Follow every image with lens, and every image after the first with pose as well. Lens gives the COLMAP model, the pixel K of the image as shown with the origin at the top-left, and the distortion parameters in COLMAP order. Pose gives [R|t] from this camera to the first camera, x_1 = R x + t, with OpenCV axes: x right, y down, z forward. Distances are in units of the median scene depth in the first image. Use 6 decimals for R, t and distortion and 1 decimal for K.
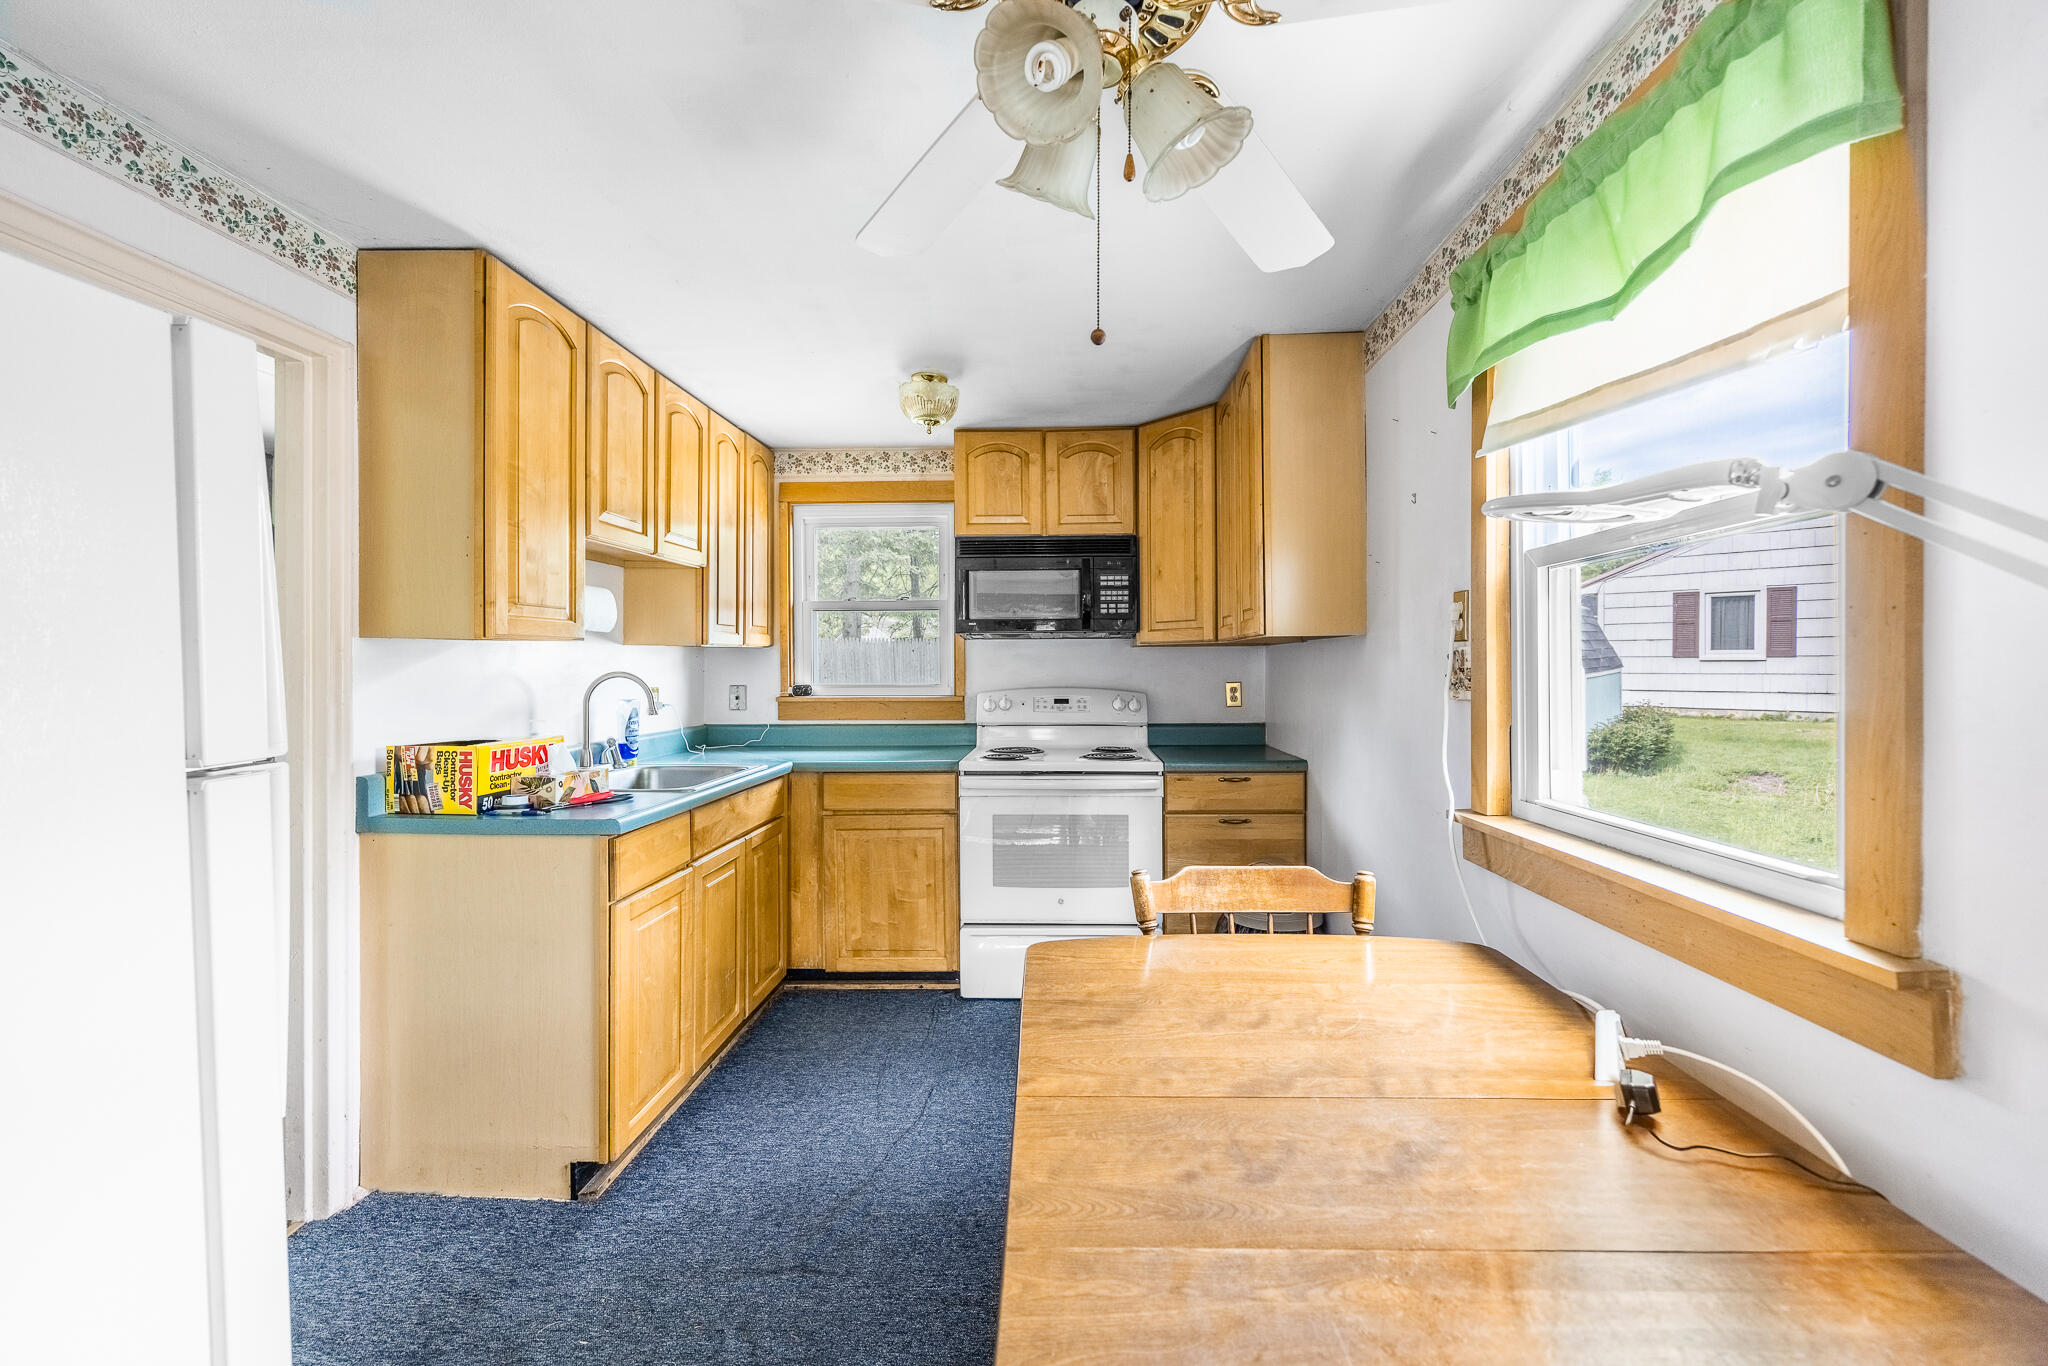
lens RADIAL K [[804.9, 0, 1024.0], [0, 804.9, 683.0], [0, 0, 1]] dist [0.001073, 0.000249]
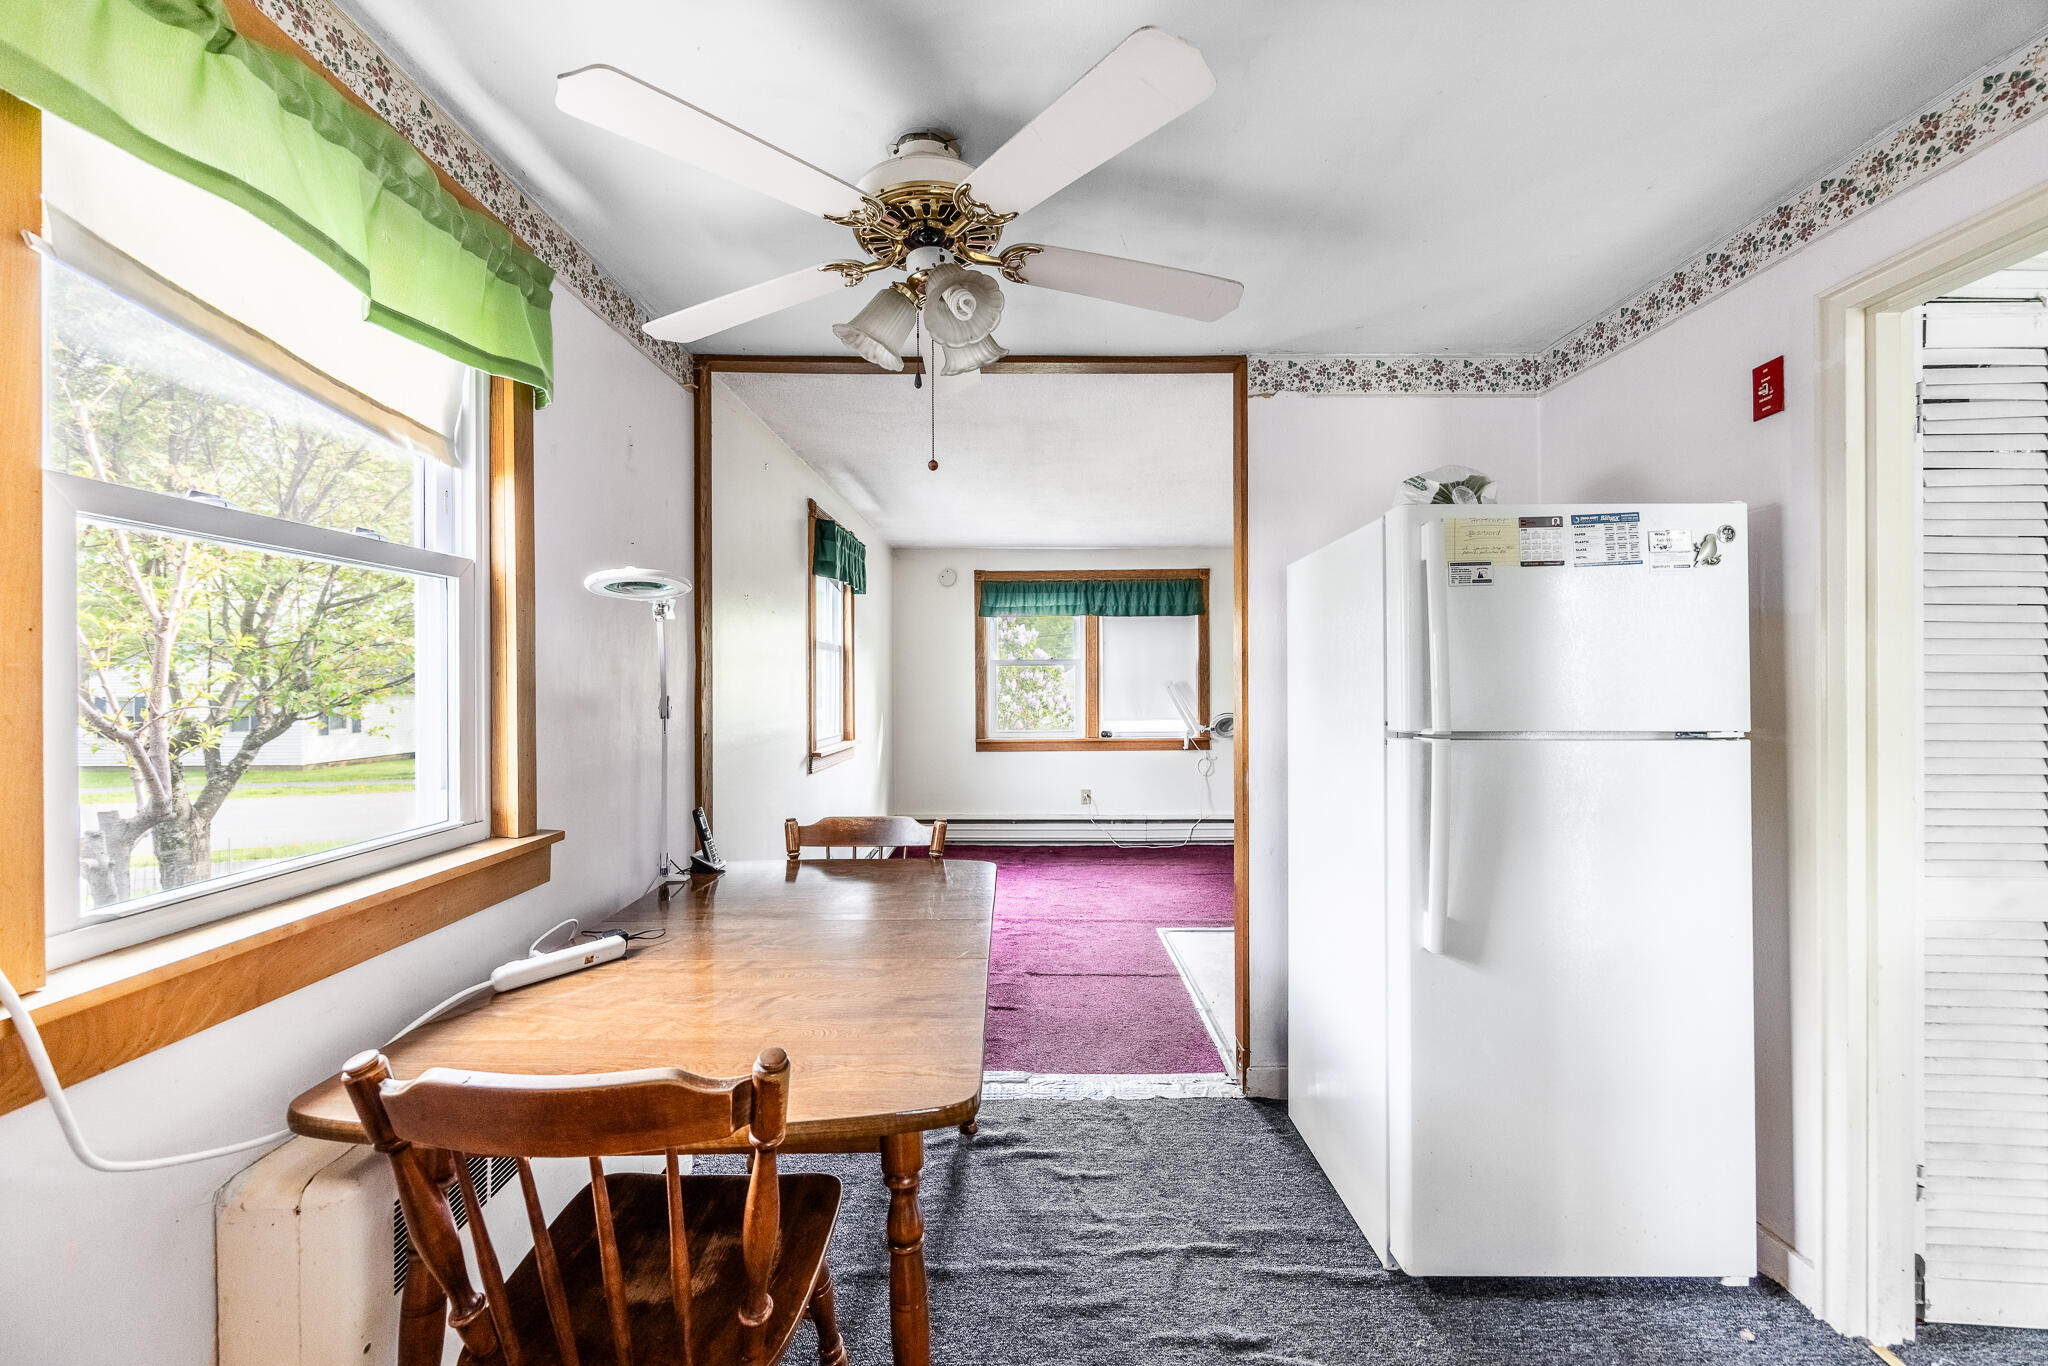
lens RADIAL K [[804.9, 0, 1024.0], [0, 804.9, 683.0], [0, 0, 1]] dist [0.001073, 0.000249]
pose [[-0.998698, -0.003018, -0.050915, 0.000601], [-0.003793, 0.999878, 0.015147, -0.043537], [0.050863, 0.015320, -0.998588, 2.158657]]
